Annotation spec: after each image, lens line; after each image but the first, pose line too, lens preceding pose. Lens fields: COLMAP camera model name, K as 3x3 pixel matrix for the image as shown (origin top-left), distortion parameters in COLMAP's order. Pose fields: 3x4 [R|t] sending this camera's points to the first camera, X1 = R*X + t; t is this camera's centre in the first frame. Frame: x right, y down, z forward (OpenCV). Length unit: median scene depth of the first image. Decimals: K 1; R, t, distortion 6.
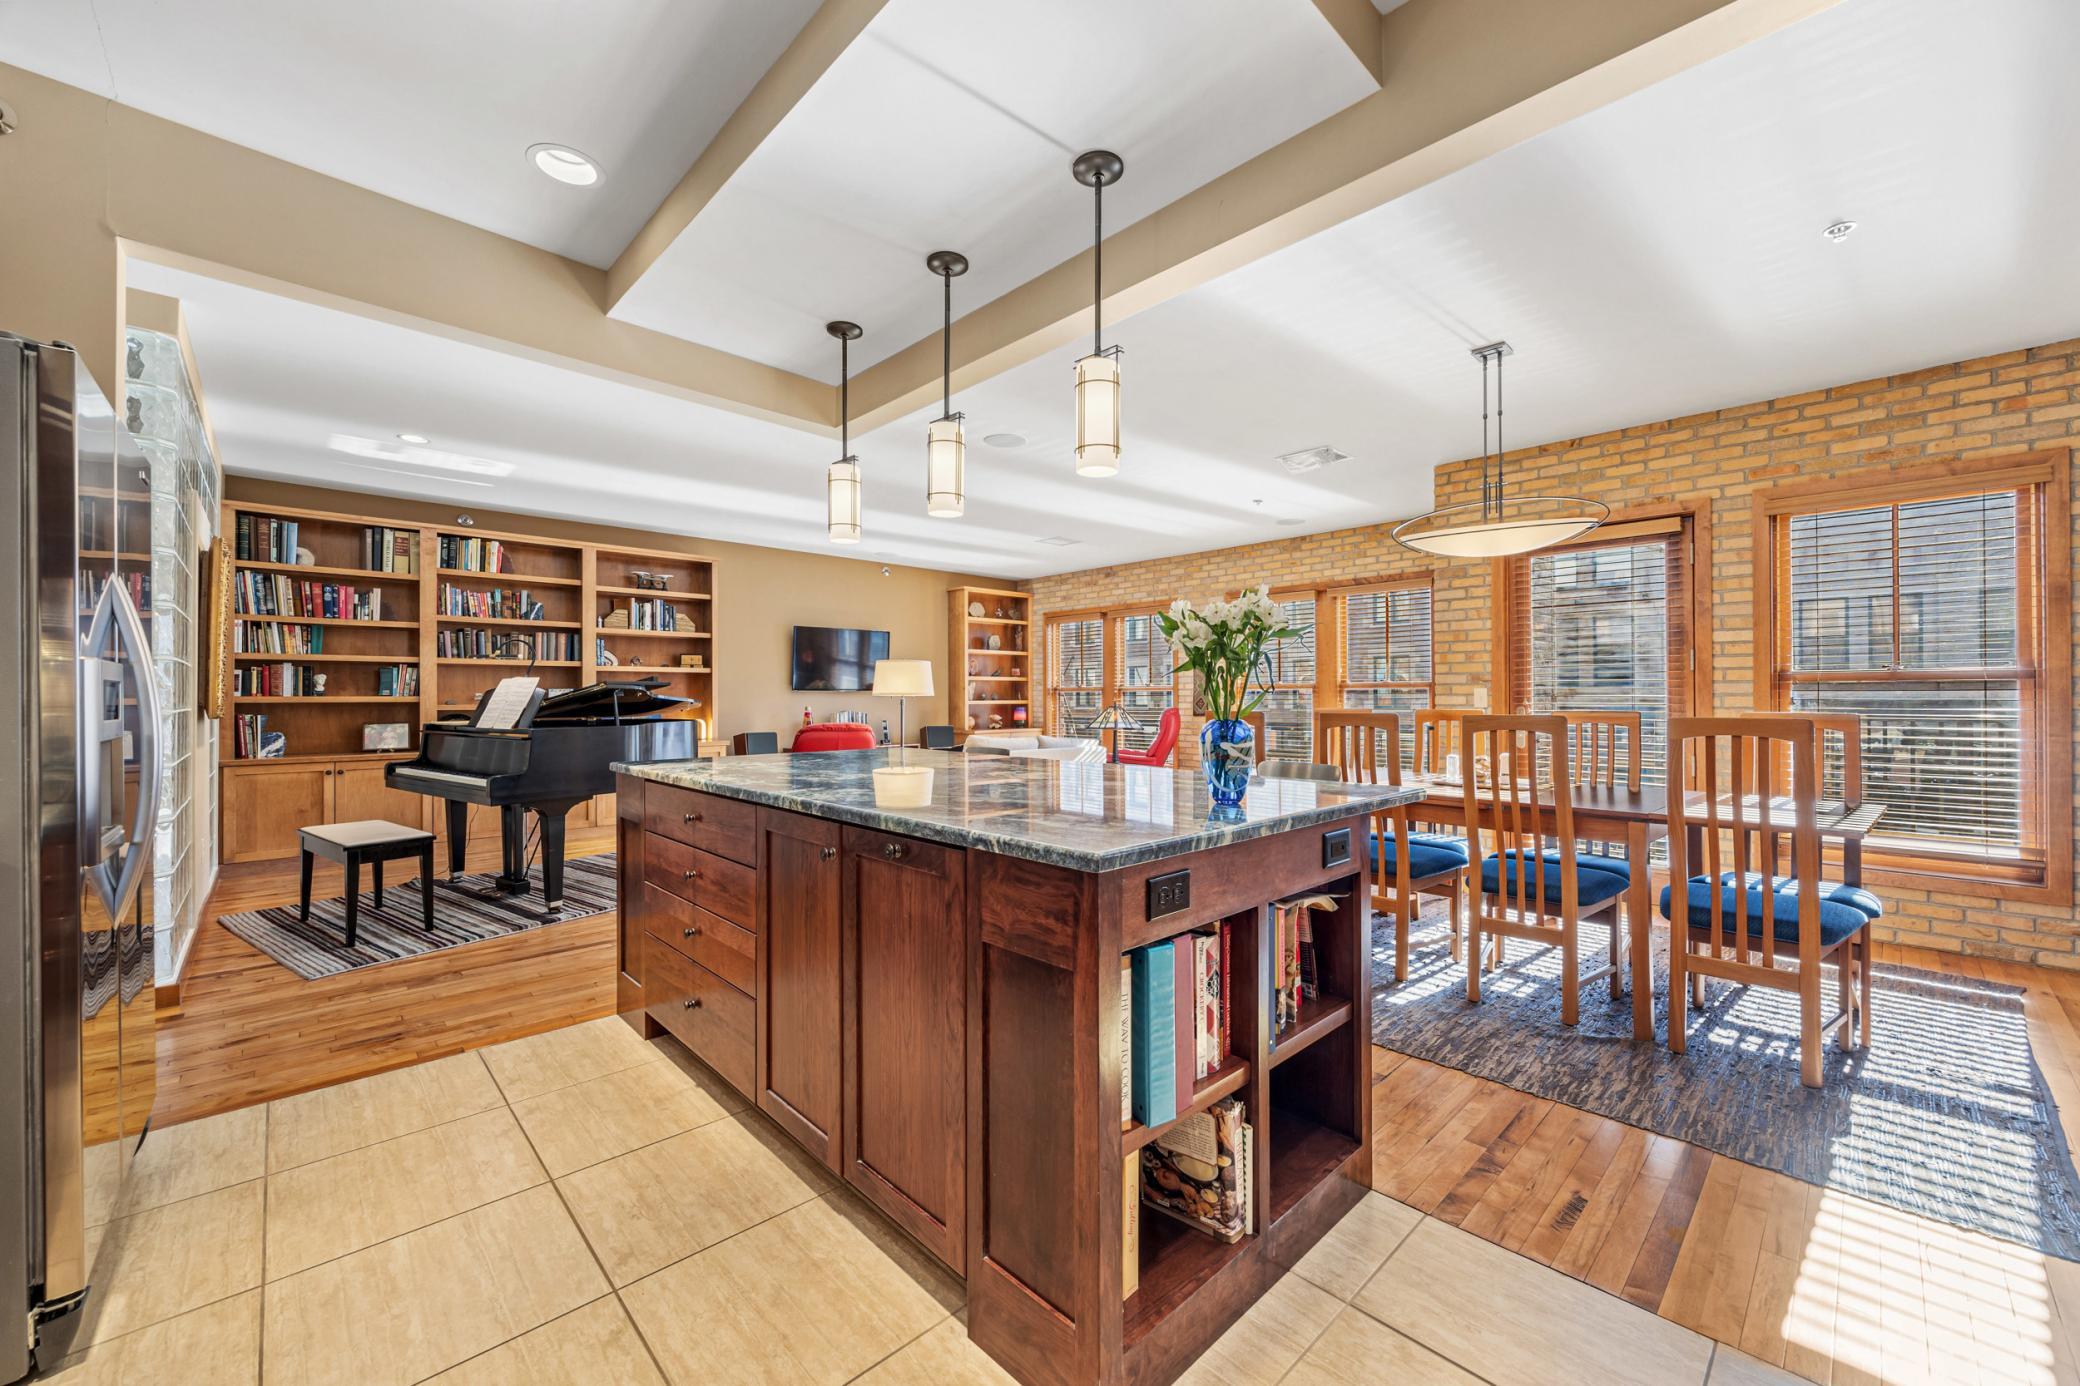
lens RADIAL K [[792.0, 0, 1040.0], [0, 792.0, 693.0], [0, 0, 1]] dist [-0.002044, -0.000147]
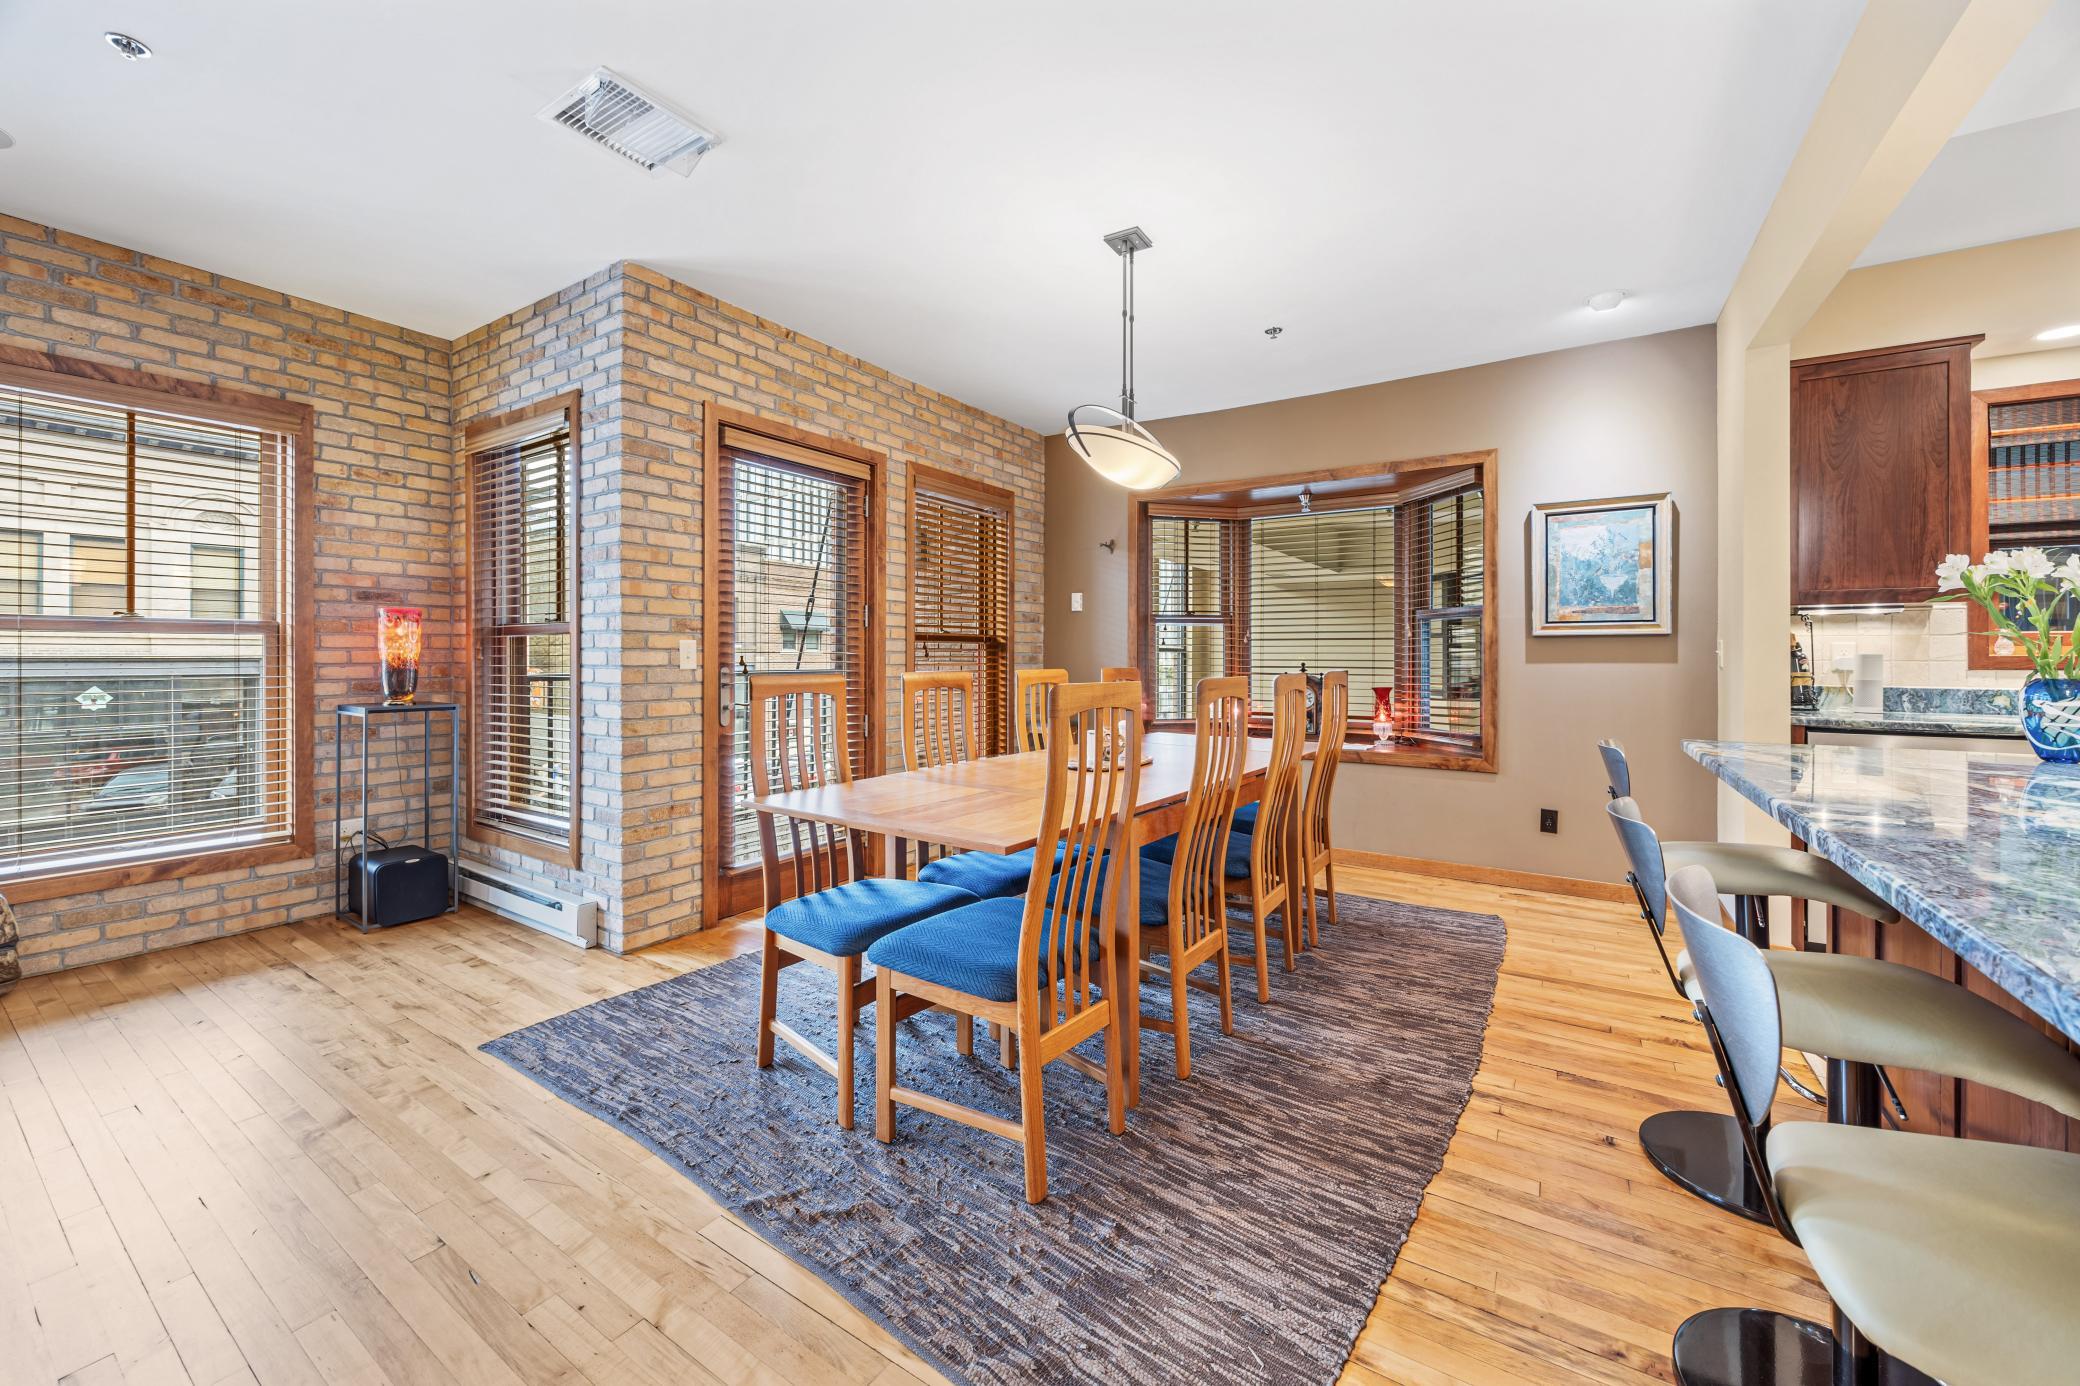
lens RADIAL K [[792.0, 0, 1040.0], [0, 792.0, 693.0], [0, 0, 1]] dist [-0.002044, -0.000147]
pose [[-0.210570, -0.037284, 0.976868, -0.148504], [-0.009601, 0.999303, 0.036071, 0.011453], [-0.977532, -0.001783, -0.210781, 0.851317]]
